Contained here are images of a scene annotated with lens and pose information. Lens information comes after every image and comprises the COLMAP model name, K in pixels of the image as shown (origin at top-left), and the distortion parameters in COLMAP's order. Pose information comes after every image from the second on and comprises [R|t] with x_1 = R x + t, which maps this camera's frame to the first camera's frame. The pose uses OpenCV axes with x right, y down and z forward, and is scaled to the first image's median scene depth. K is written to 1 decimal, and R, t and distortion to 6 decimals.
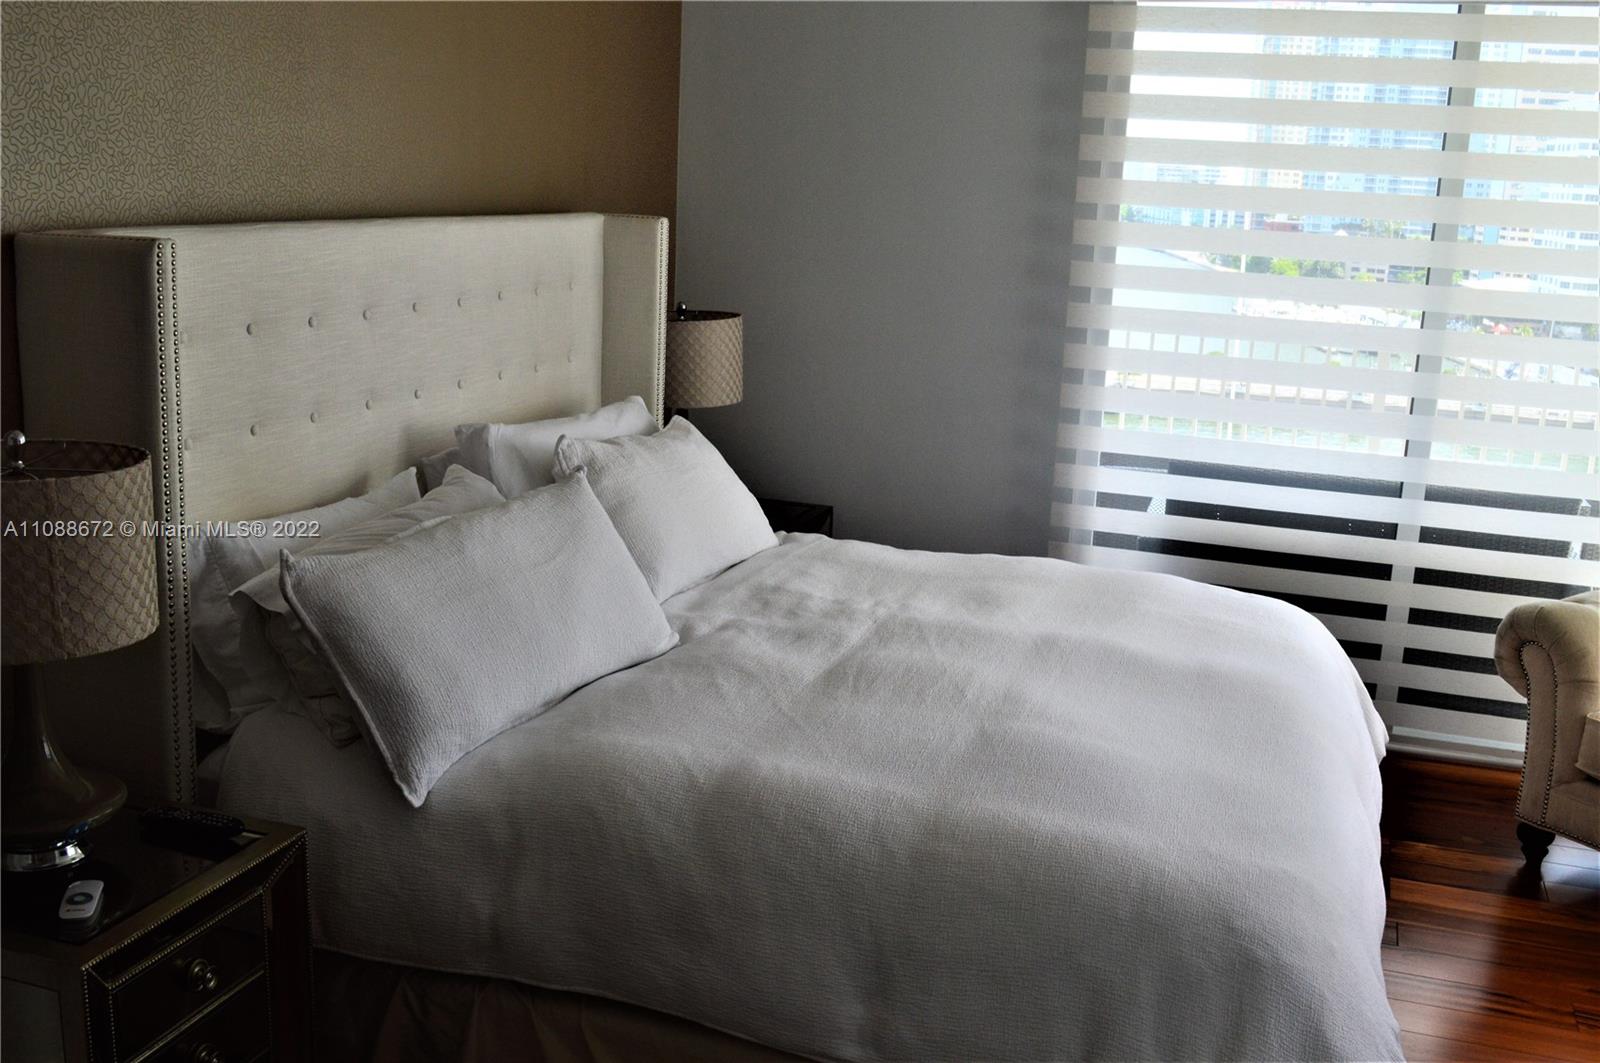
lens RADIAL K [[1619.1, 0, 800.0], [0, 1619.1, 531.5], [0, 0, 1]] dist [-0.081892, 0.034875]
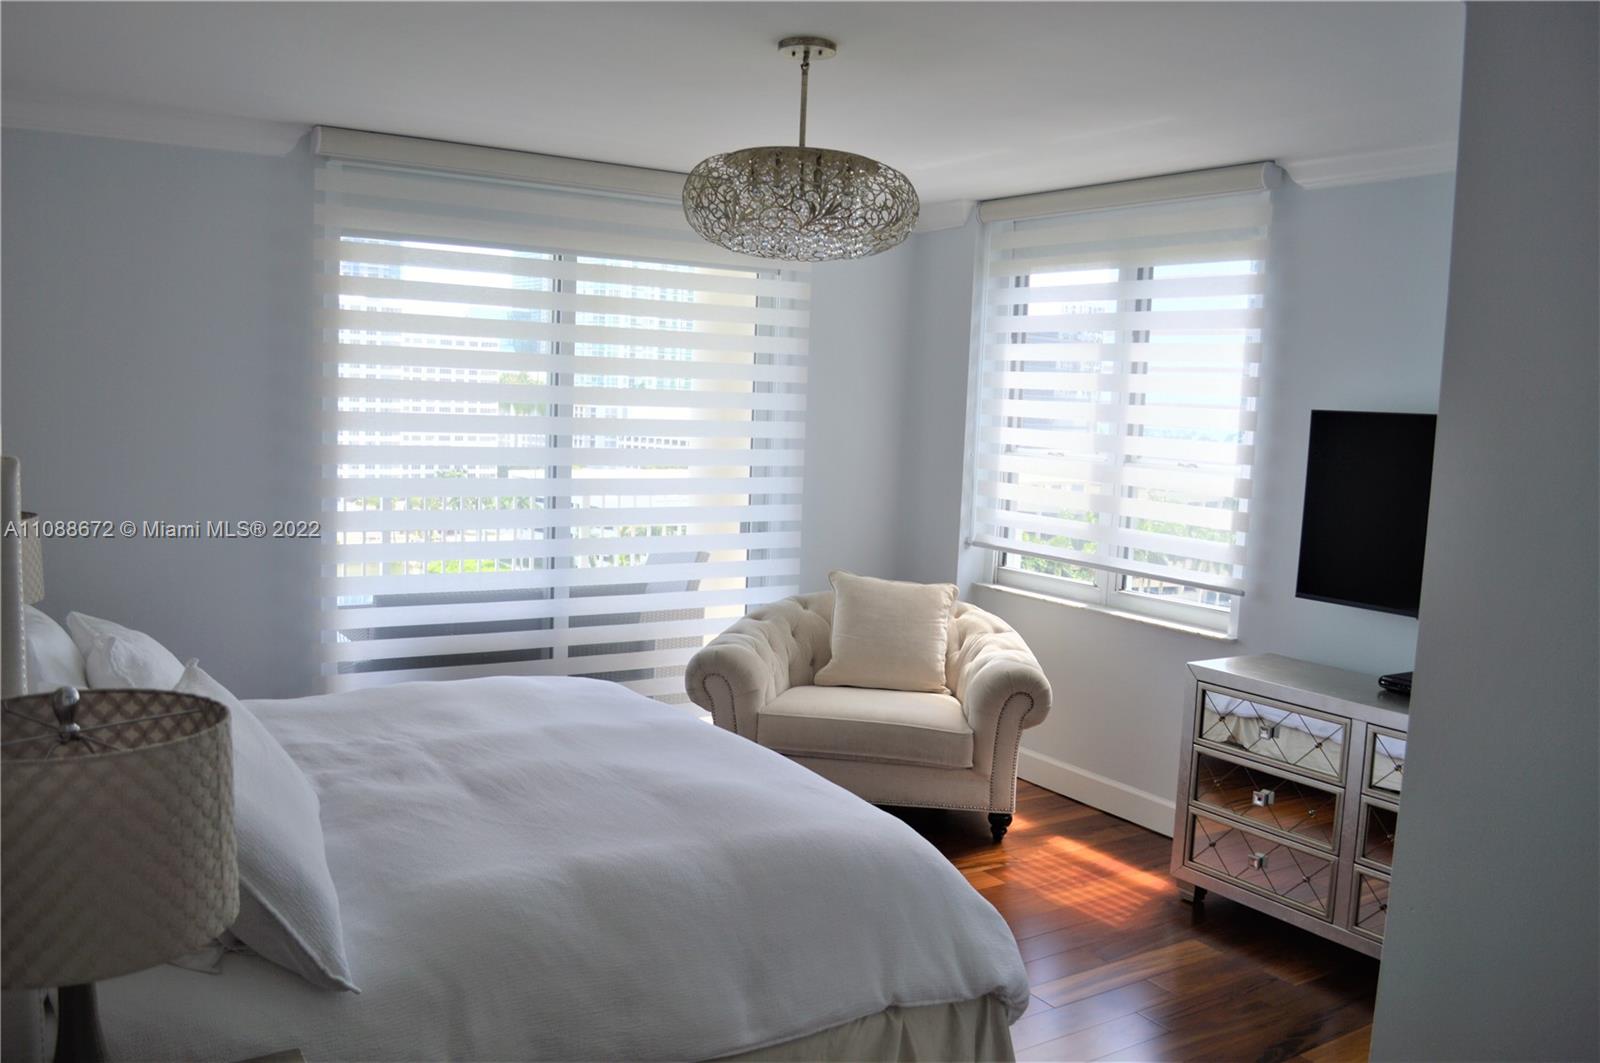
lens RADIAL K [[1280.3, 0, 792.5], [0, 1280.3, 540.3], [0, 0, 1]] dist [-0.091081, 0.020868]
pose [[0.608197, -0.100902, 0.787347, -0.518417], [0.163491, 0.986545, 0.000140, -0.052444], [-0.776767, 0.128639, 0.616511, 0.199212]]
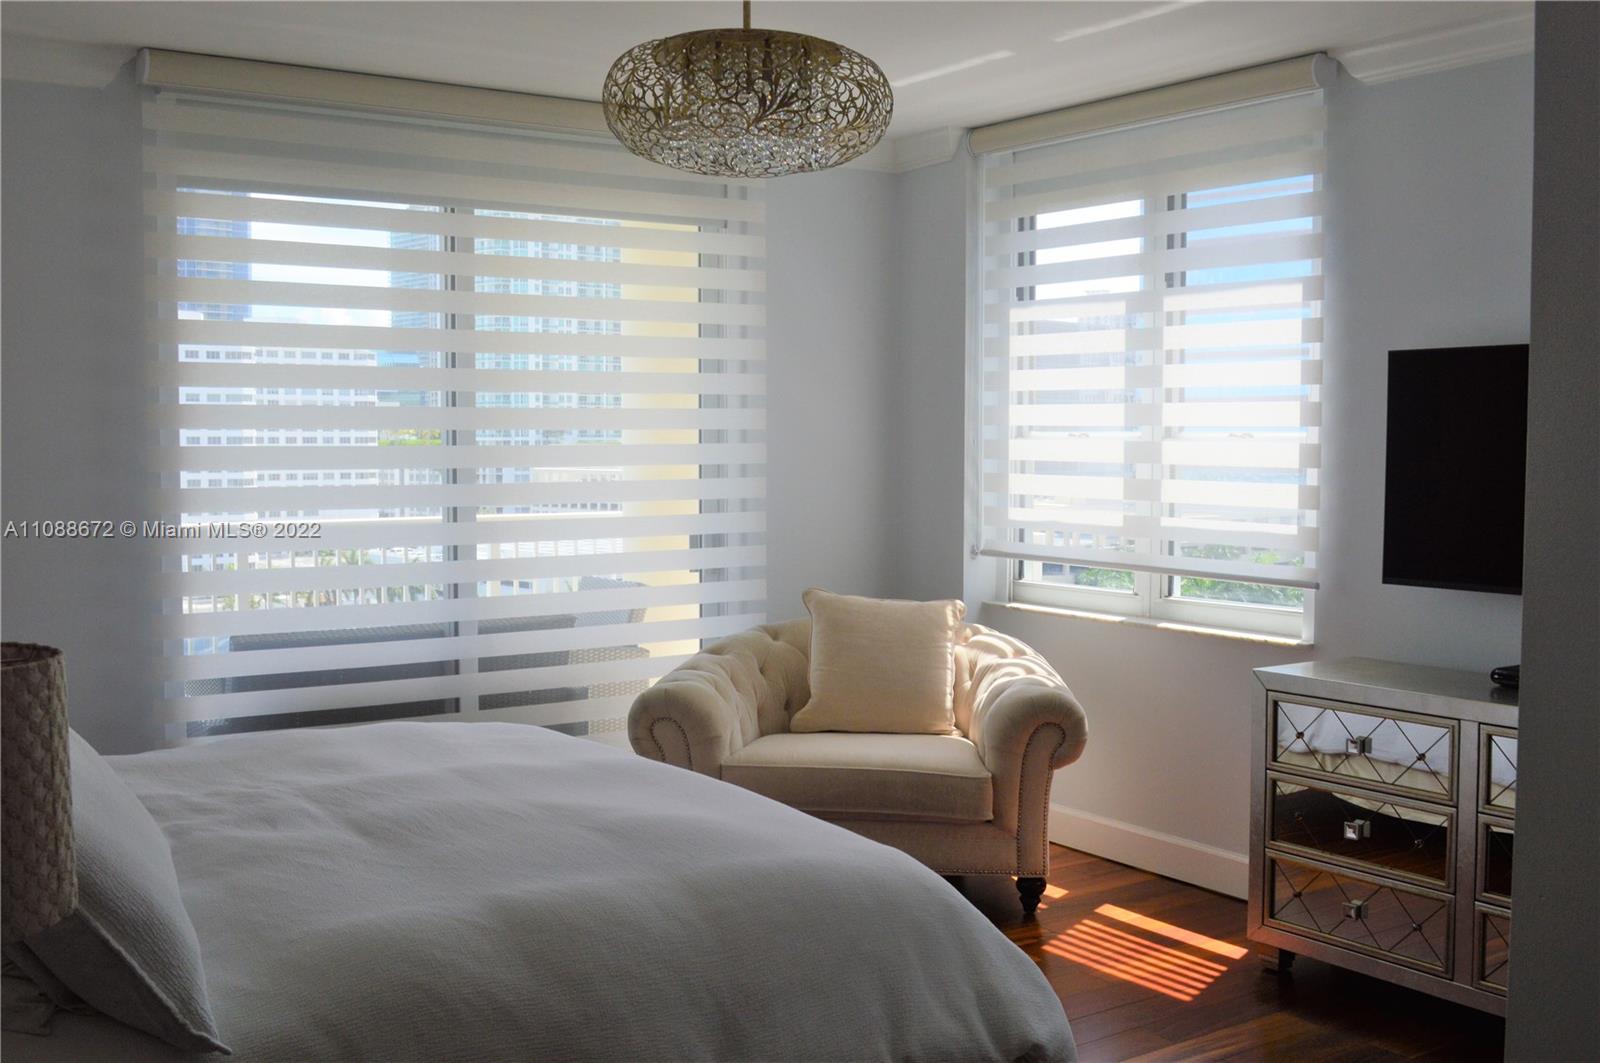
lens RADIAL K [[1619.1, 0, 800.0], [0, 1619.1, 531.5], [0, 0, 1]] dist [-0.081892, 0.034875]
pose [[0.582593, -0.086501, 0.808148, -0.538401], [0.205018, 0.977807, -0.043136, 0.006516], [-0.786481, 0.190816, 0.587398, 0.196778]]
